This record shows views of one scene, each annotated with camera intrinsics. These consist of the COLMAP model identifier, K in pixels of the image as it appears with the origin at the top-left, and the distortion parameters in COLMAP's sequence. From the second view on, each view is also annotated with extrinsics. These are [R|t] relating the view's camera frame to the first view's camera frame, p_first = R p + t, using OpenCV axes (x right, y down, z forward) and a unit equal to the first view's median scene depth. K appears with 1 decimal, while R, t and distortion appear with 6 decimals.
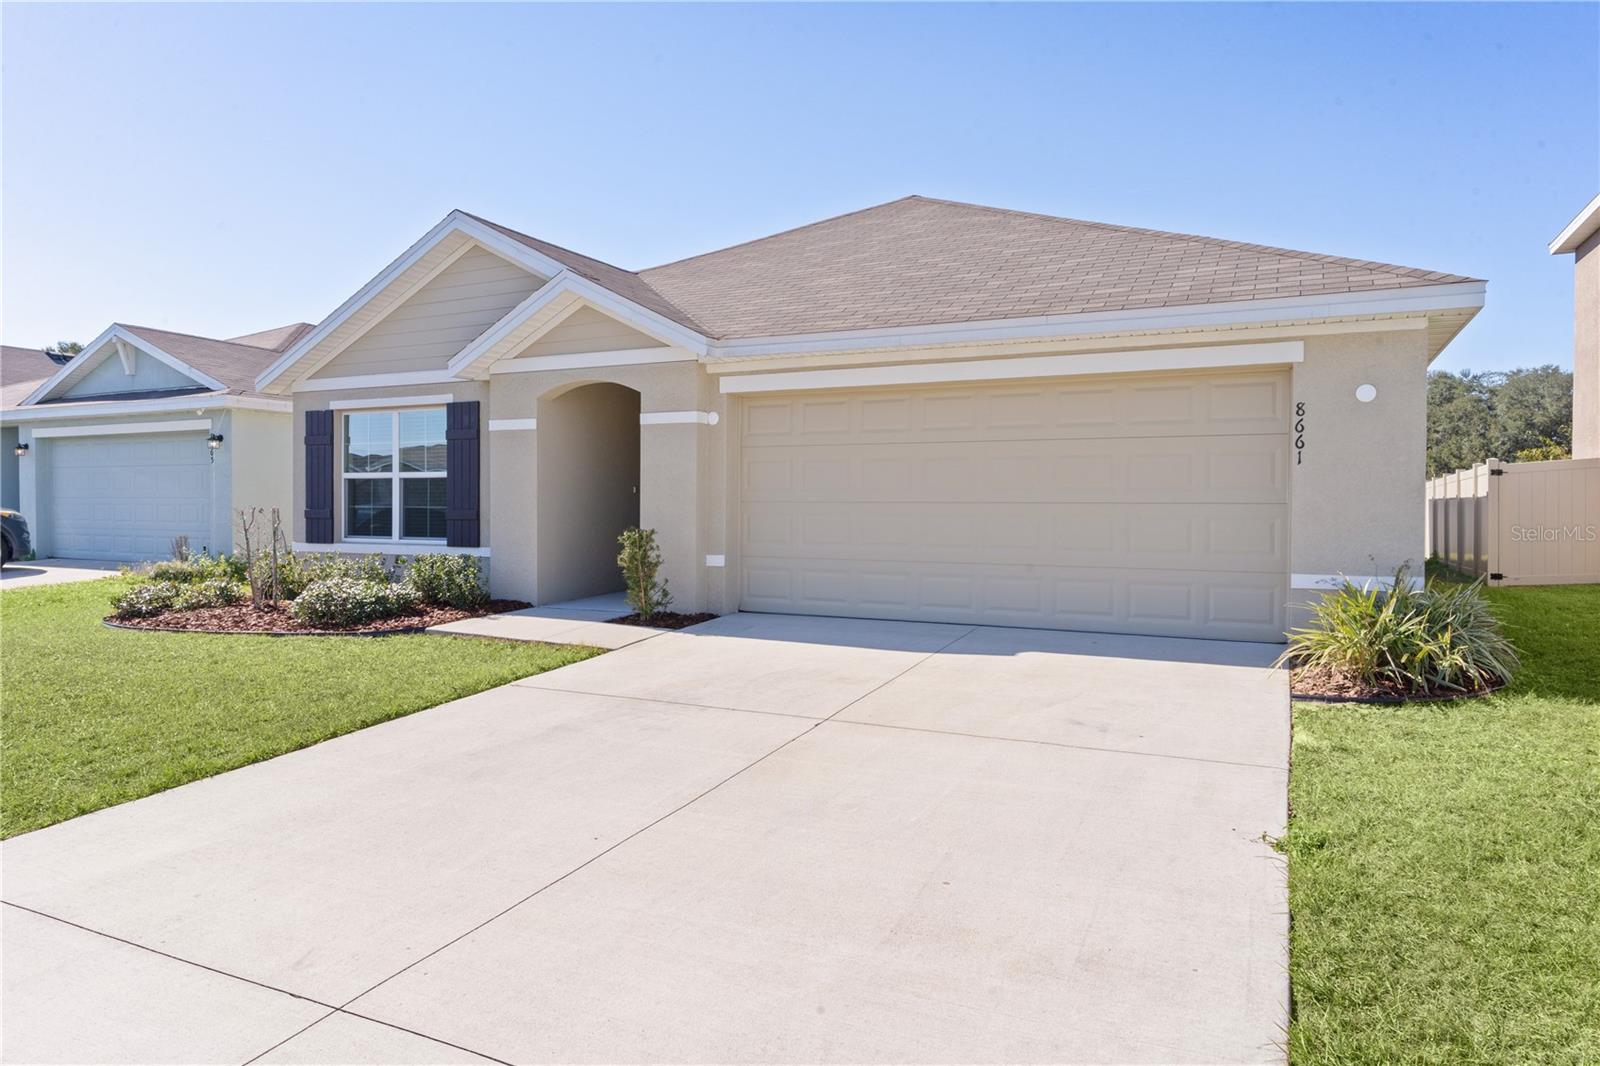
lens RADIAL K [[1010.4, 0, 798.2], [0, 1010.4, 520.8], [0, 0, 1]] dist [-0.000380, -0.000896]
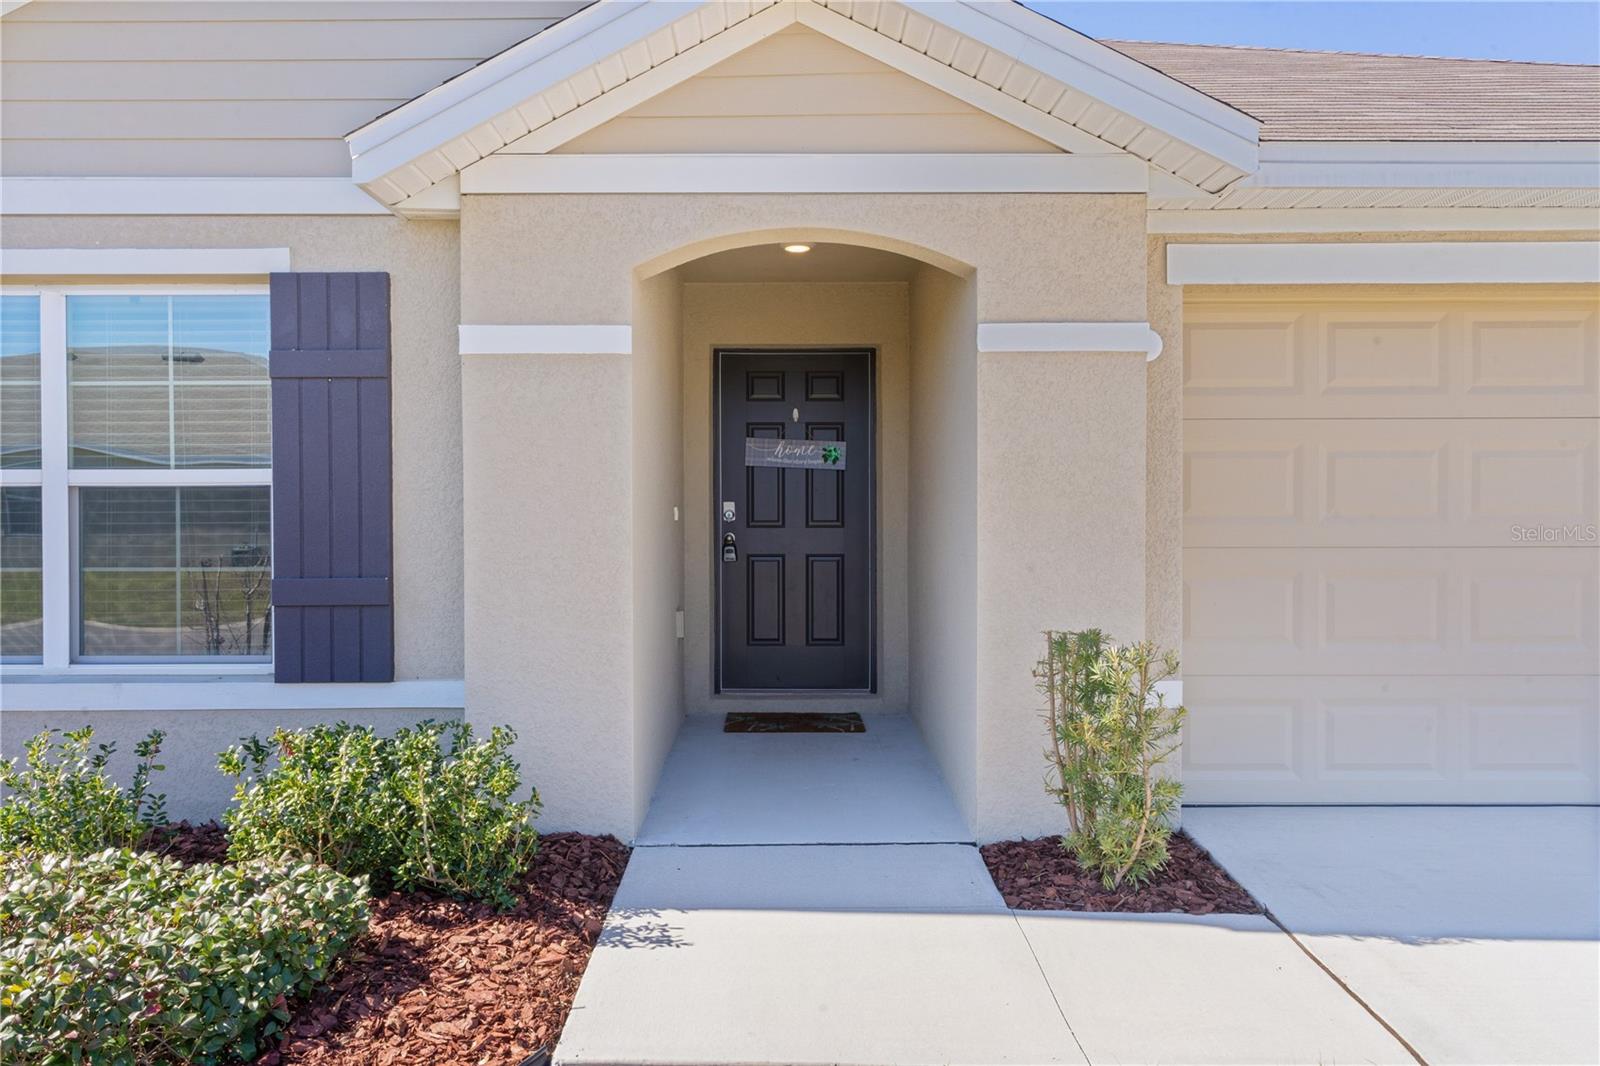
lens RADIAL K [[1106.3, 0, 800.0], [0, 1106.3, 533.0], [0, 0, 1]] dist [0.005519, 0.002045]
pose [[0.898140, -0.014315, 0.439477, -0.381414], [0.012783, 0.999898, 0.006446, -0.028960], [-0.439524, -0.000172, 0.898231, 0.621455]]
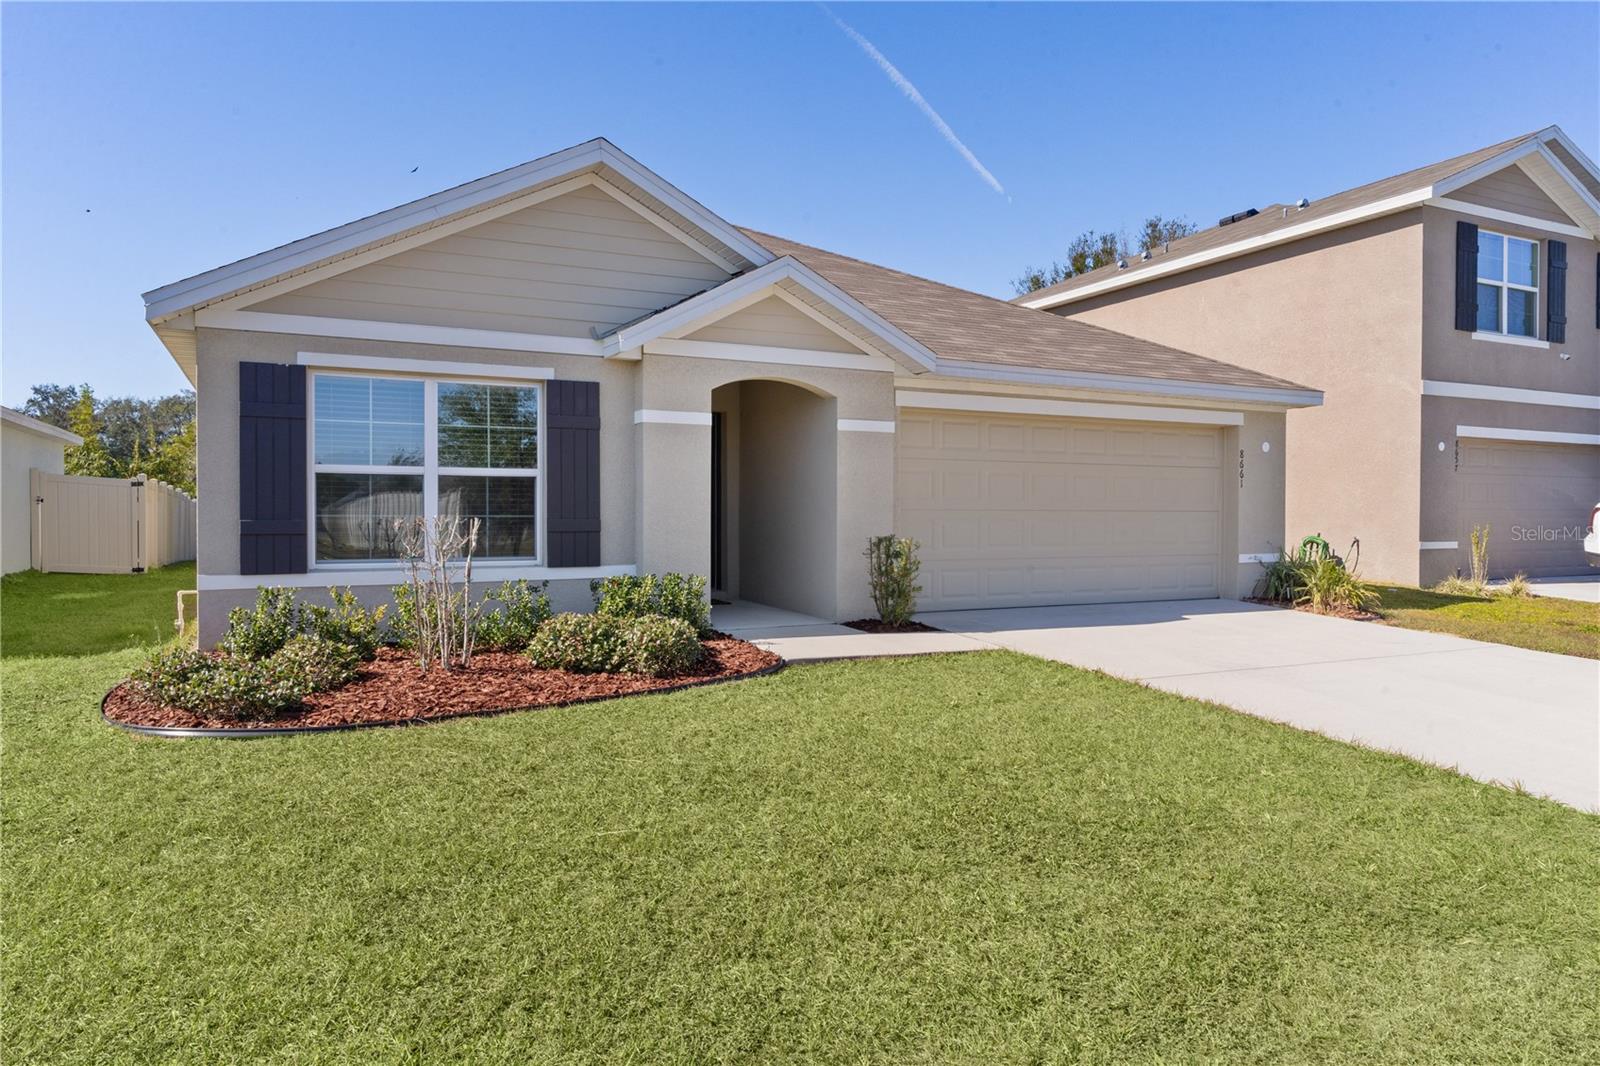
lens RADIAL K [[1033.8, 0, 800.0], [0, 1033.8, 533.0], [0, 0, 1]] dist [0.000159, -0.000921]
pose [[0.602137, -0.015346, 0.798246, -0.928192], [0.014084, 0.999864, 0.008598, -0.004888], [-0.798269, 0.006065, 0.602271, 0.407623]]
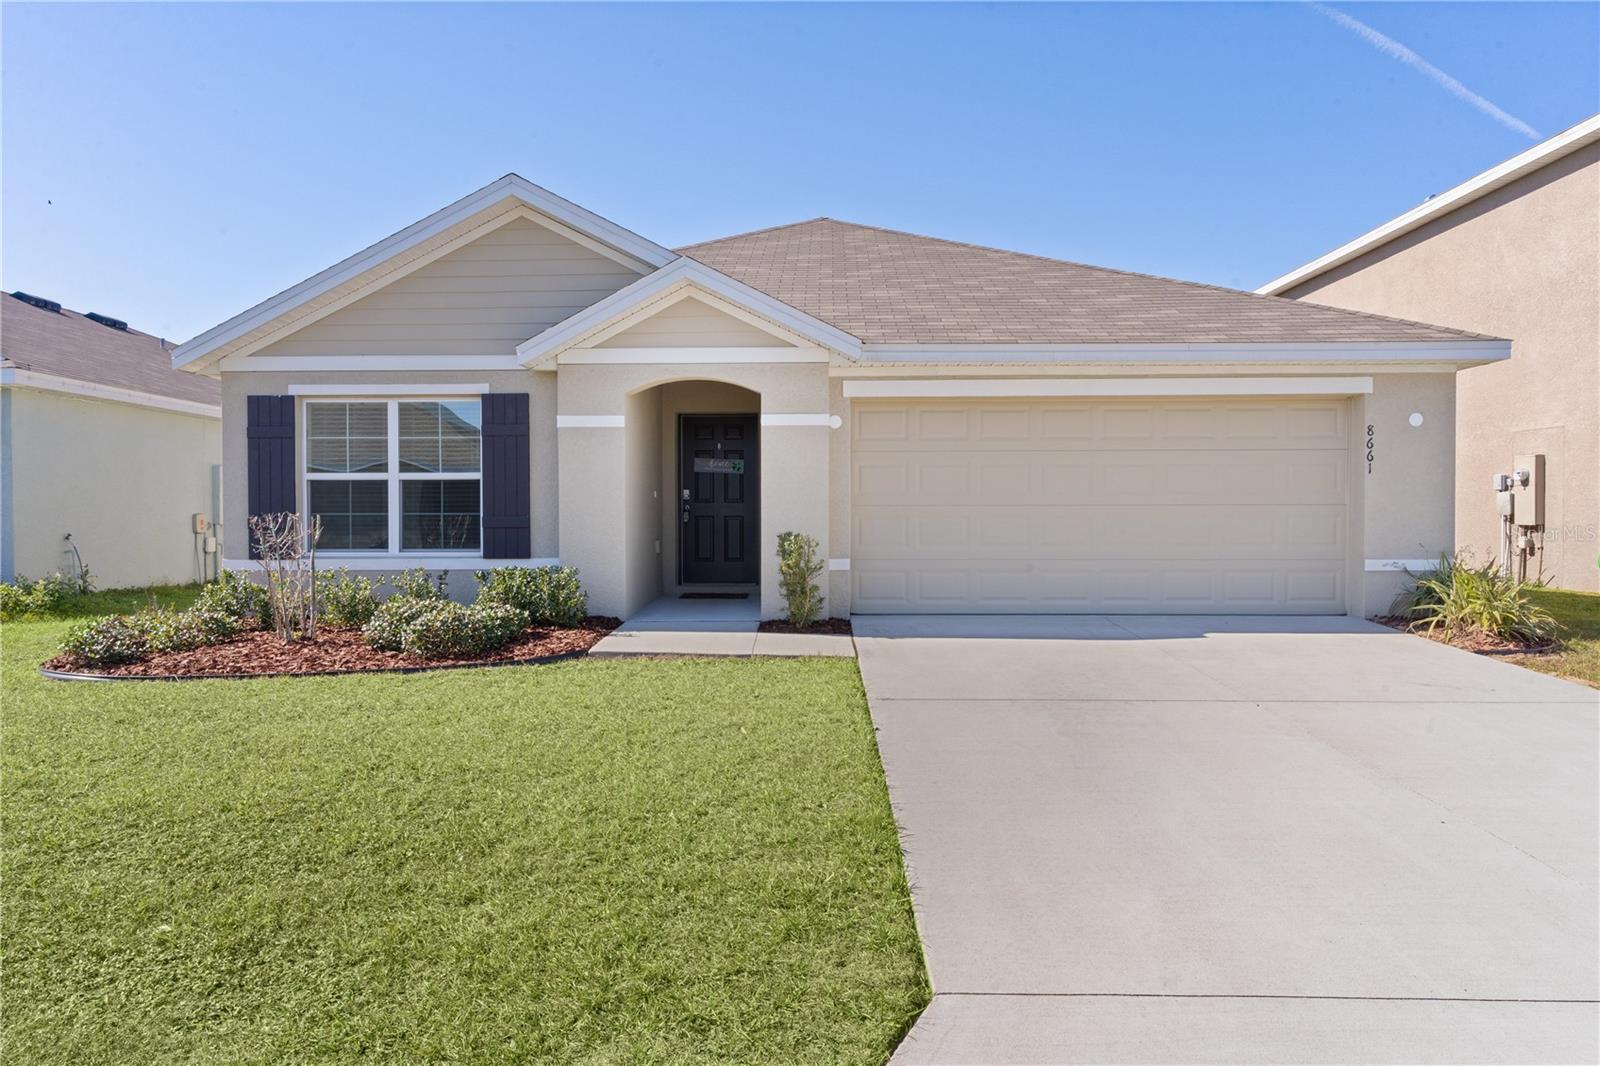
lens RADIAL K [[920.7, 0, 800.0], [0, 920.7, 533.0], [0, 0, 1]] dist [0.001912, 0.000923]
pose [[0.908473, -0.014821, 0.417681, -0.466540], [0.012462, 0.999887, 0.008376, 0.000146], [-0.417758, -0.002404, 0.908555, 0.177351]]
